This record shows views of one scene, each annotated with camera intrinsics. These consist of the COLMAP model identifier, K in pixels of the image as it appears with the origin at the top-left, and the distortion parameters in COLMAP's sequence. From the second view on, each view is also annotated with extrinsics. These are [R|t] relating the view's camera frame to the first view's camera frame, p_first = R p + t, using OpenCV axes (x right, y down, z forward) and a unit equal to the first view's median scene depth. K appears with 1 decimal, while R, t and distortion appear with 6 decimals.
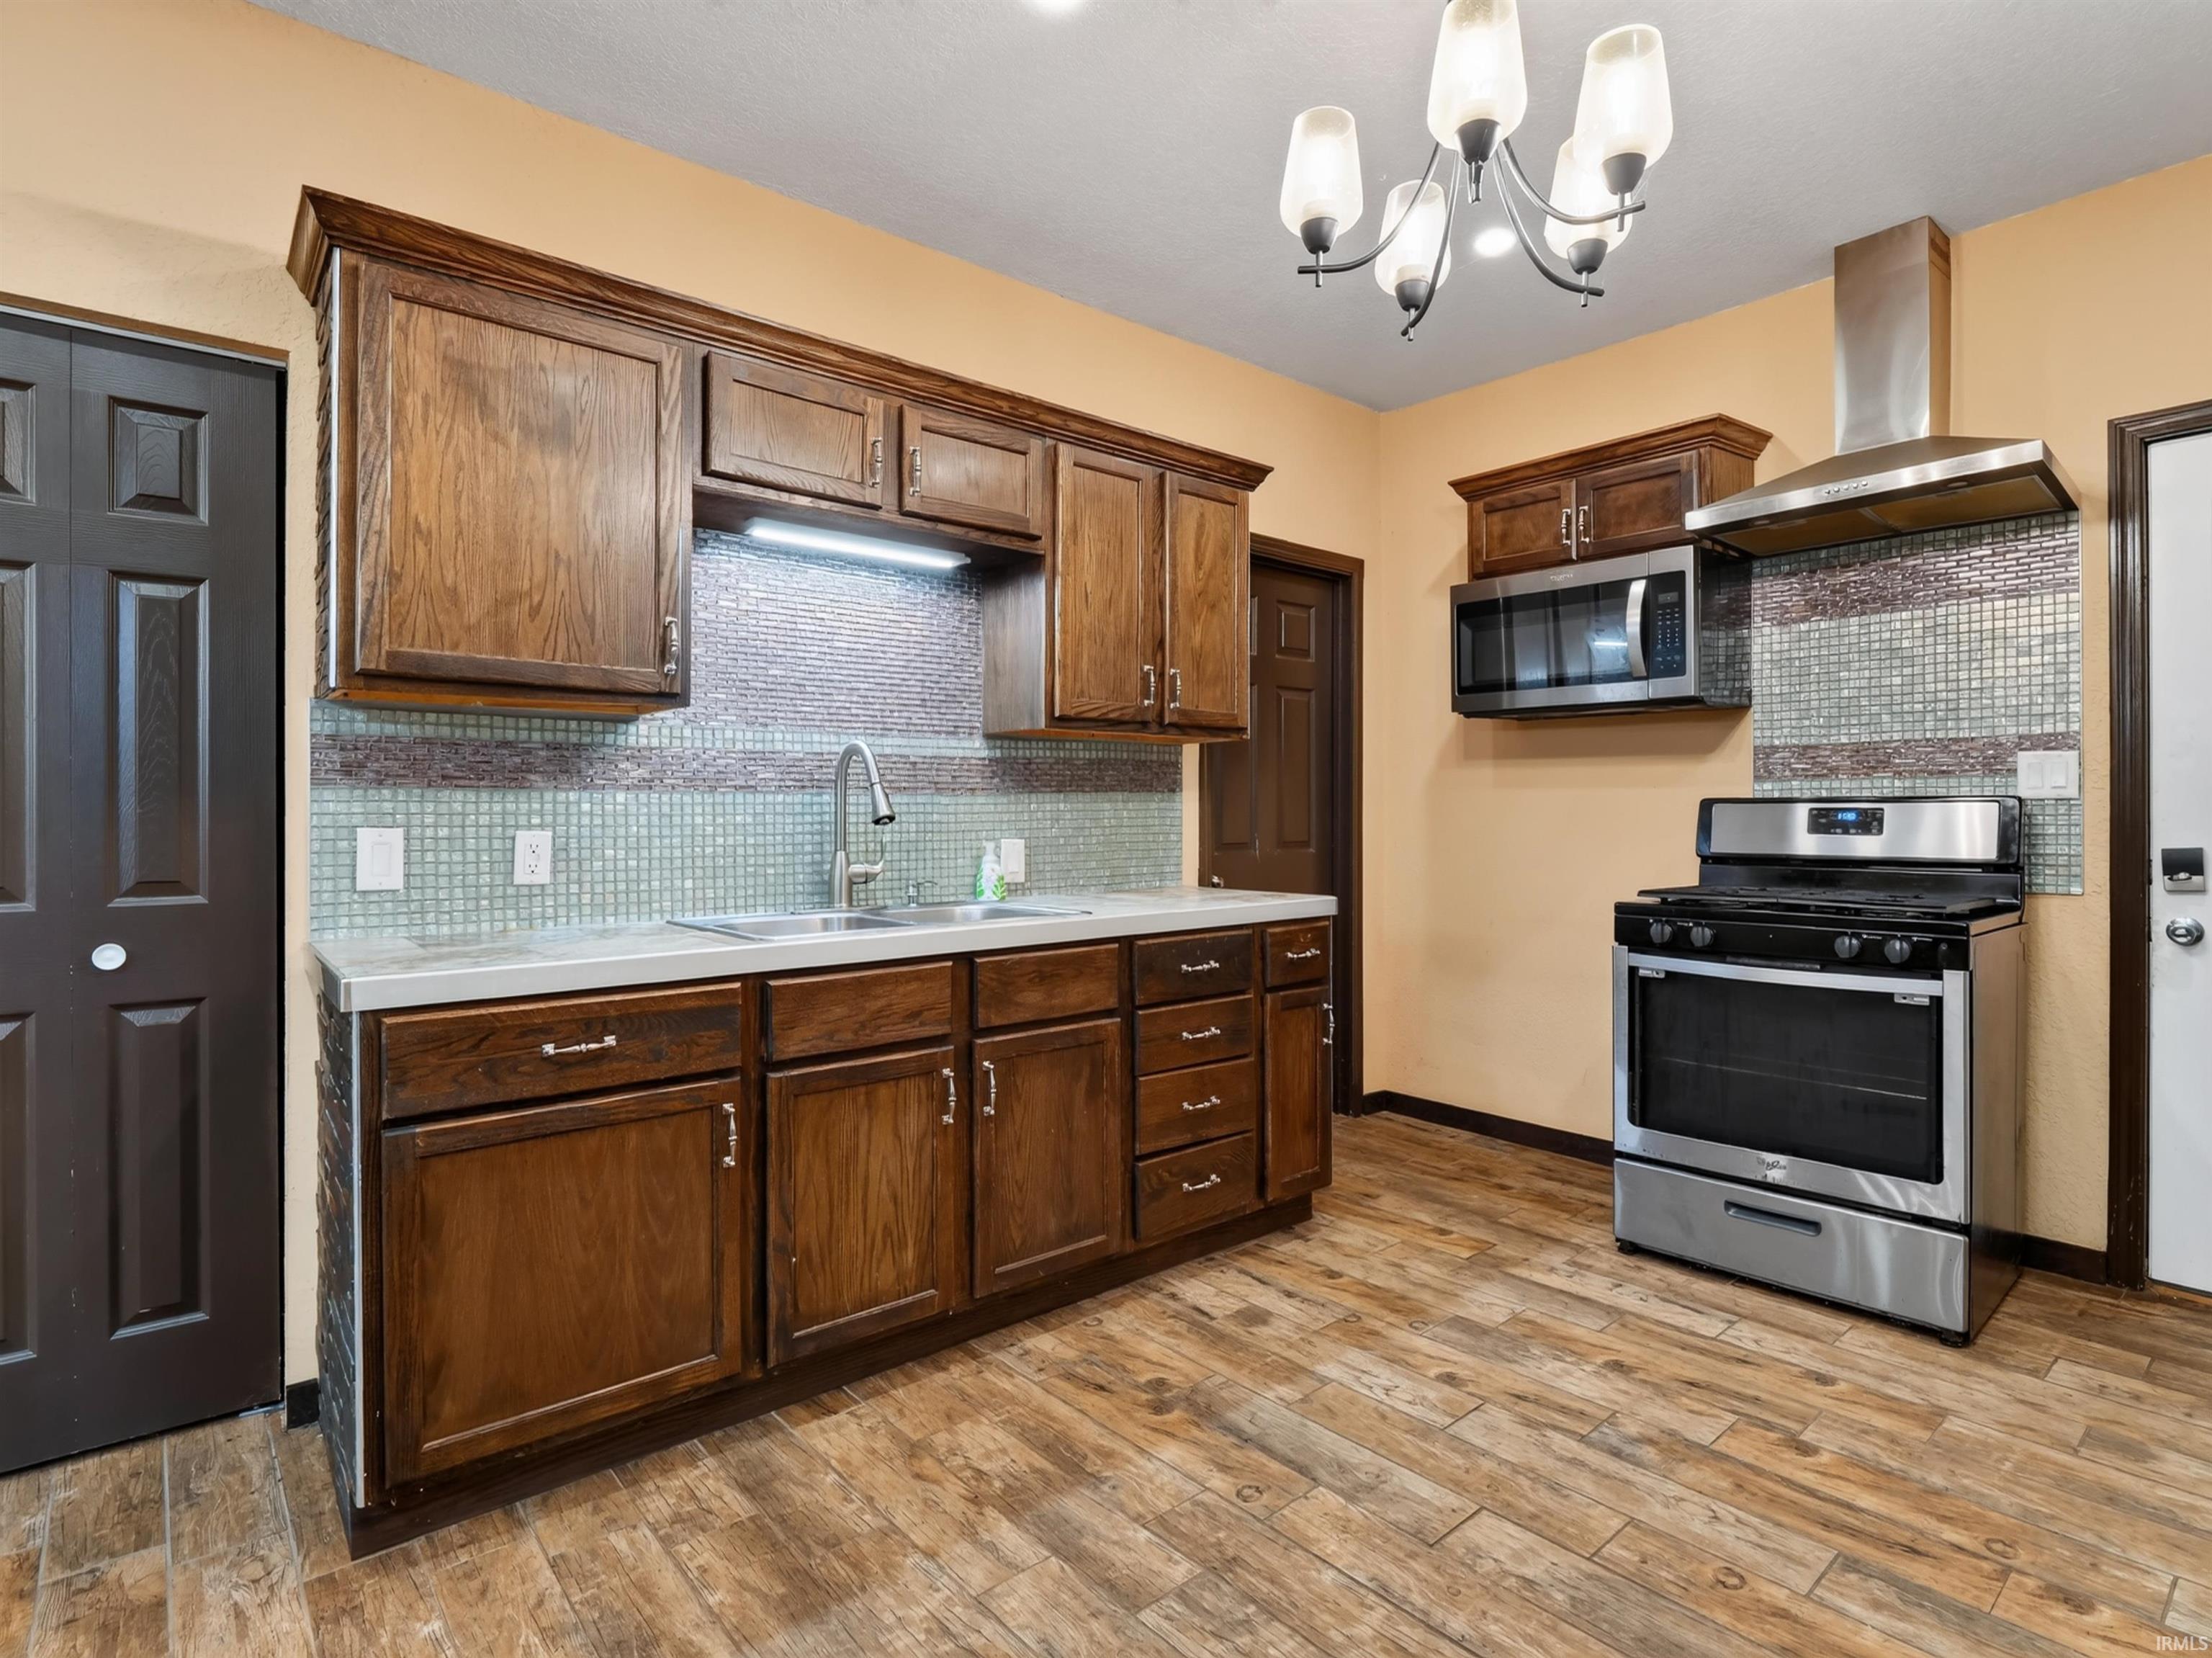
lens RADIAL K [[1118.5, 0, 1088.1], [0, 1118.5, 815.7], [0, 0, 1]] dist [-0.006711, -0.004182]
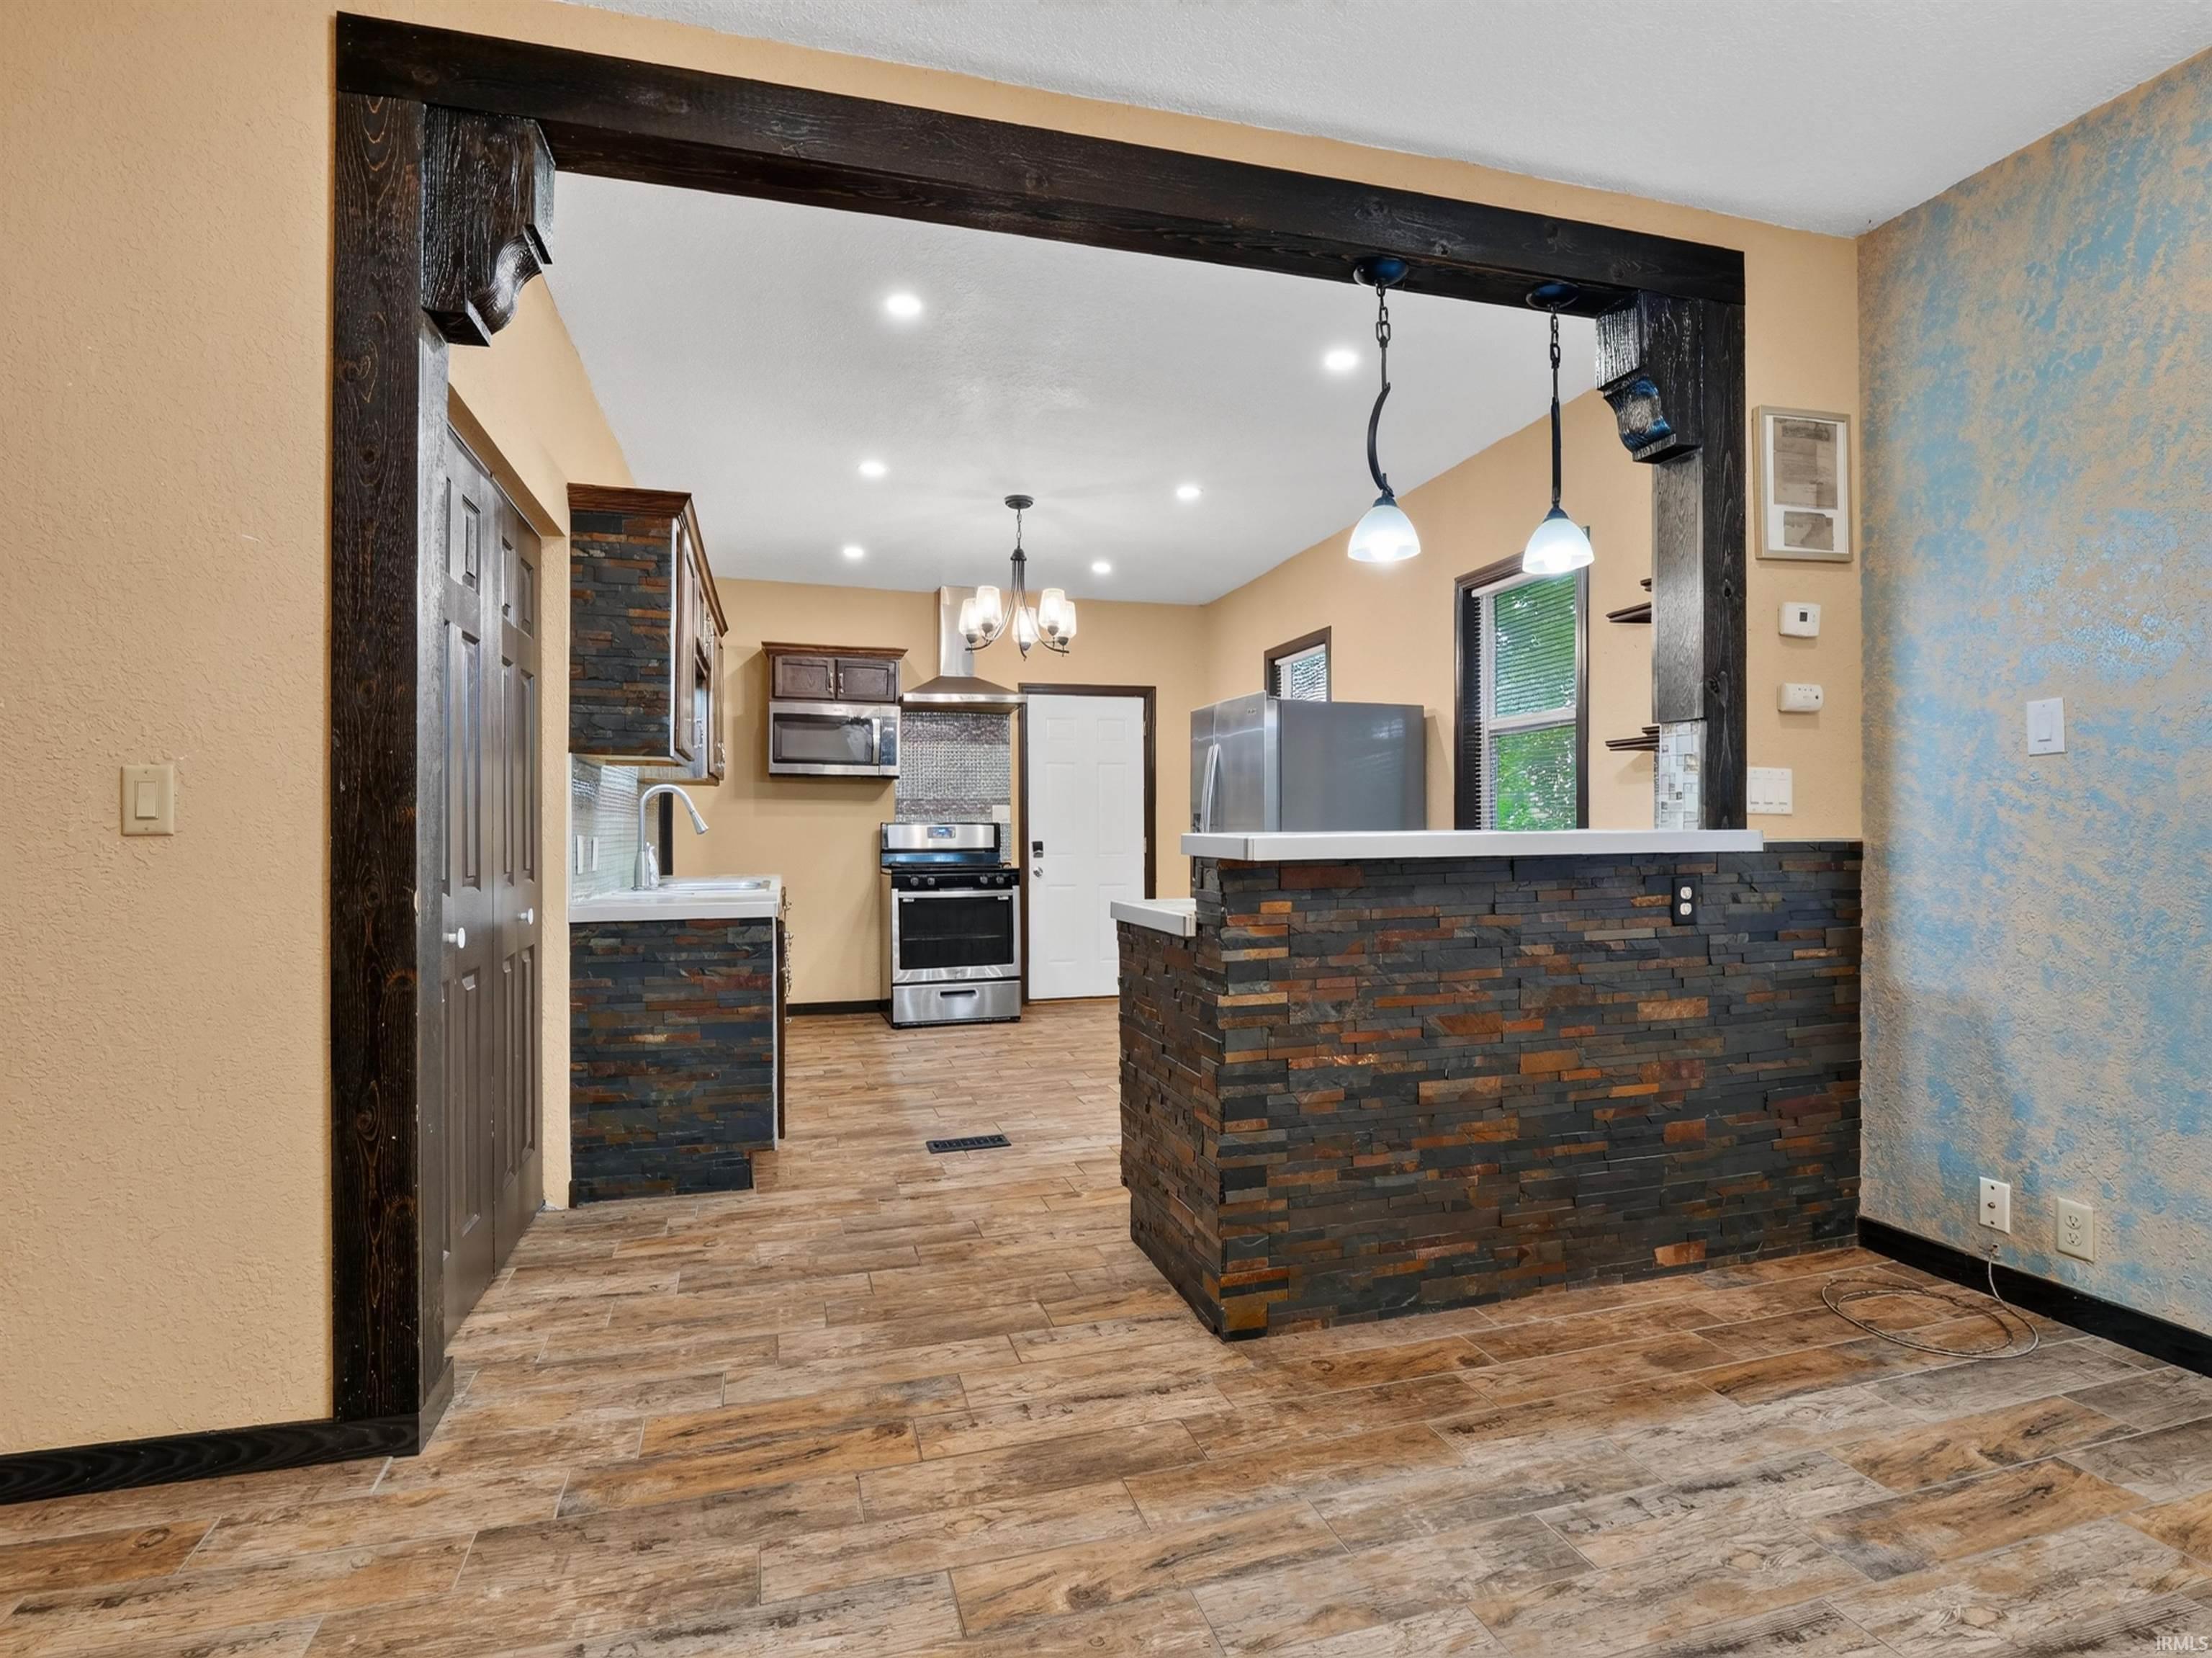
lens RADIAL K [[1118.5, 0, 1094.4], [0, 1118.5, 830.2], [0, 0, 1]] dist [-0.006711, -0.004182]
pose [[0.406925, 0.000270, 0.913462, -1.707200], [0.005150, 0.999983, -0.002589, 0.009406], [-0.913447, 0.005758, 0.406917, -0.320253]]
